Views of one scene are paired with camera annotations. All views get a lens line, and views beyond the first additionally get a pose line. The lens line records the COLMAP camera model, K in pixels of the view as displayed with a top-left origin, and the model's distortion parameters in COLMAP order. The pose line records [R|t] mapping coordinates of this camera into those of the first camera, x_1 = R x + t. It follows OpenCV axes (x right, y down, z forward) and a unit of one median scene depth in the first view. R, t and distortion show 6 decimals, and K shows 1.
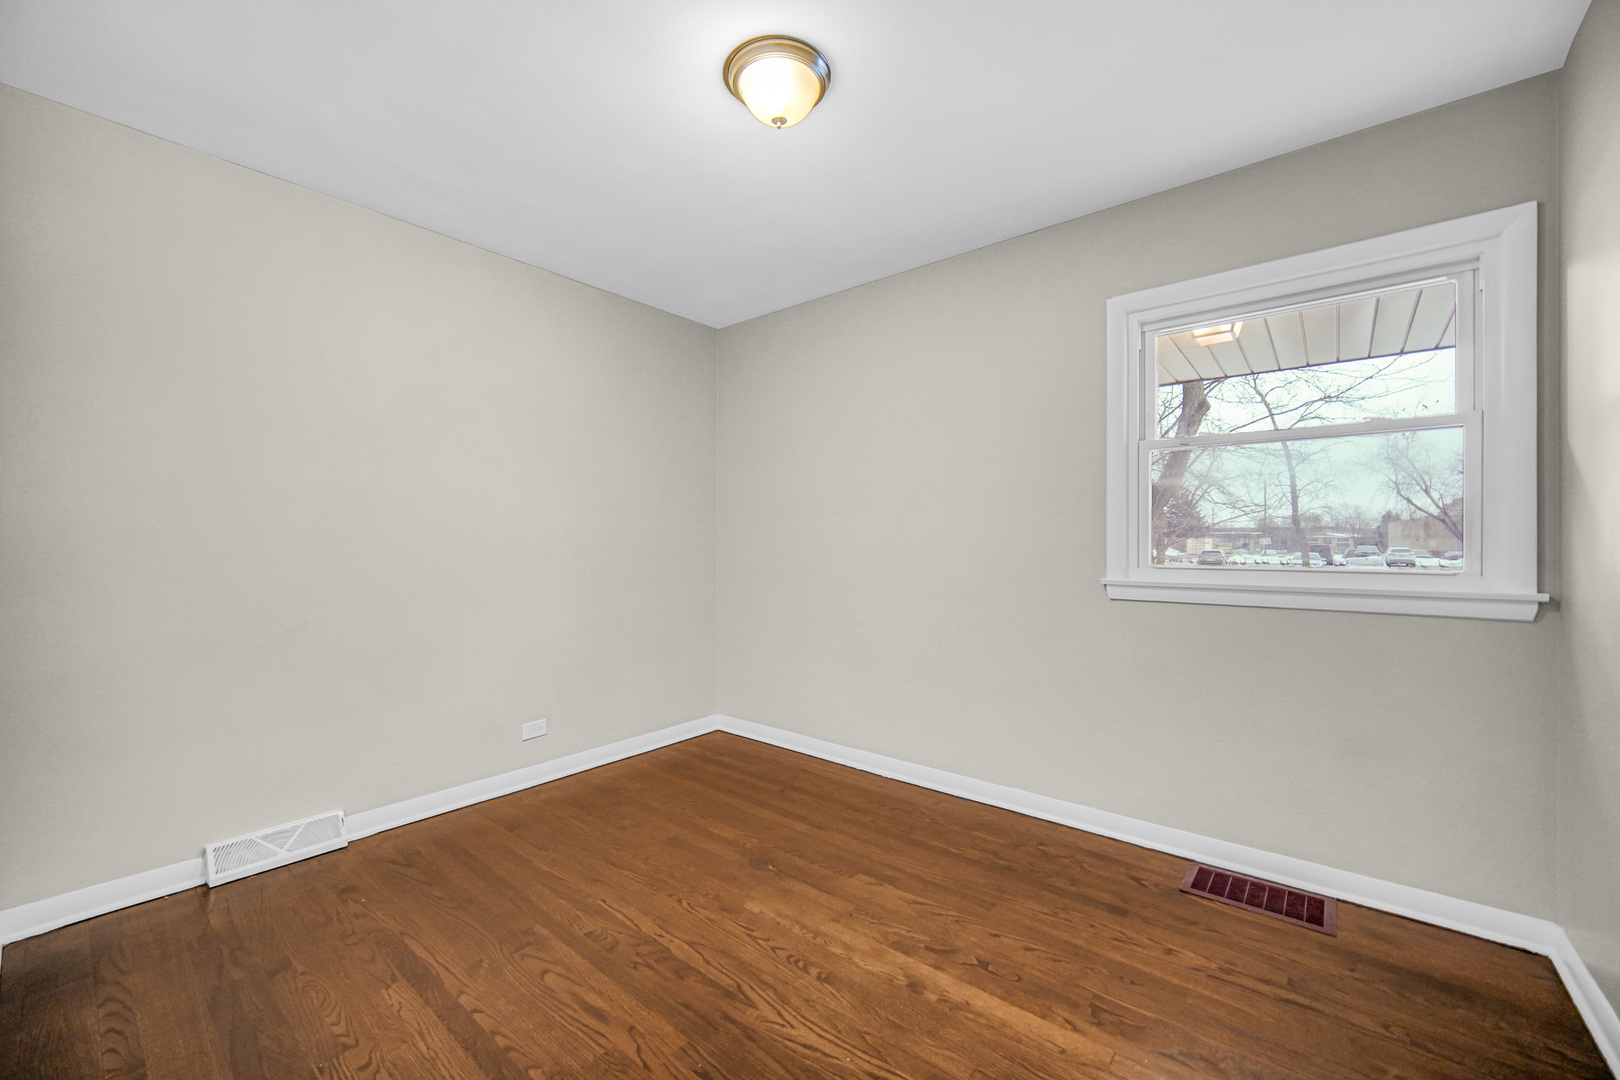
lens RADIAL K [[642.9, 0, 812.5], [0, 642.9, 543.2], [0, 0, 1]] dist [-0.001451, 0.000832]
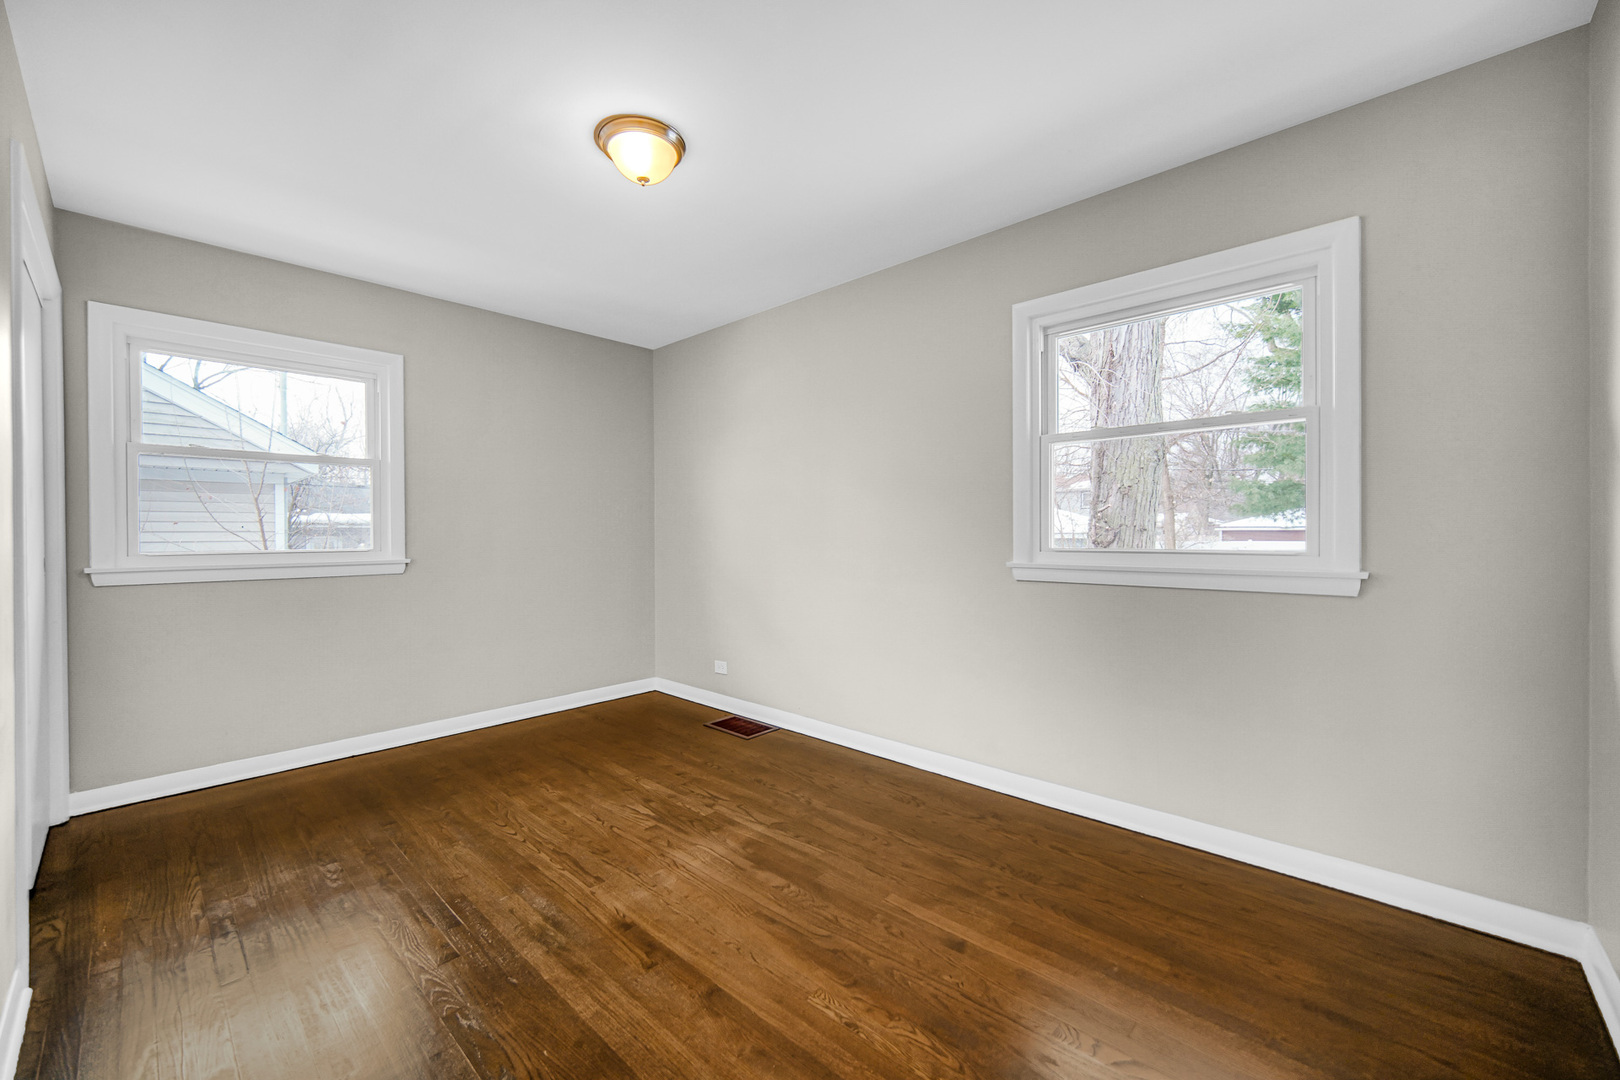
lens RADIAL K [[642.9, 0, 813.3], [0, 642.9, 538.9], [0, 0, 1]] dist [-0.001451, 0.000832]
pose [[0.998471, -0.000705, -0.055276, 0.183613], [0.000878, 0.999995, 0.003100, 0.013279], [0.055274, -0.003143, 0.998466, -0.113758]]
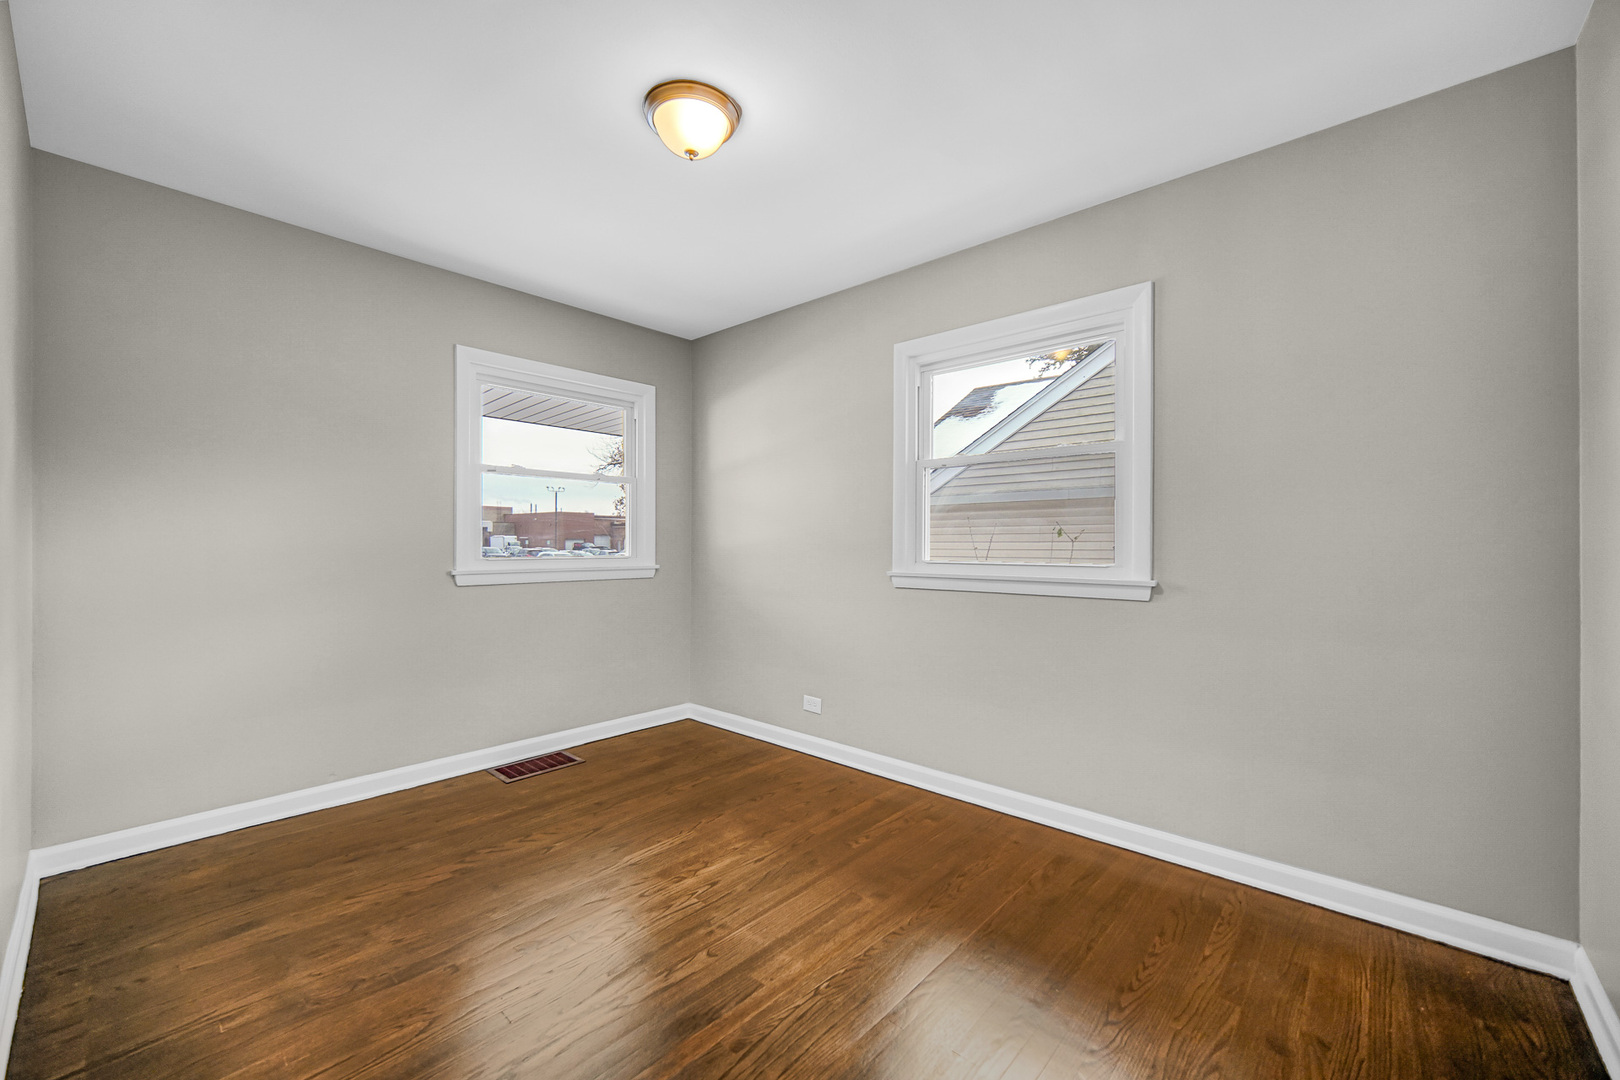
lens RADIAL K [[642.9, 0, 799.6], [0, 642.9, 546.6], [0, 0, 1]] dist [-0.001451, 0.000832]
pose [[0.998027, 0.004789, -0.062598, 0.364181], [-0.004981, 0.999983, -0.002915, 0.012416], [0.062583, 0.003221, 0.998035, -0.256455]]
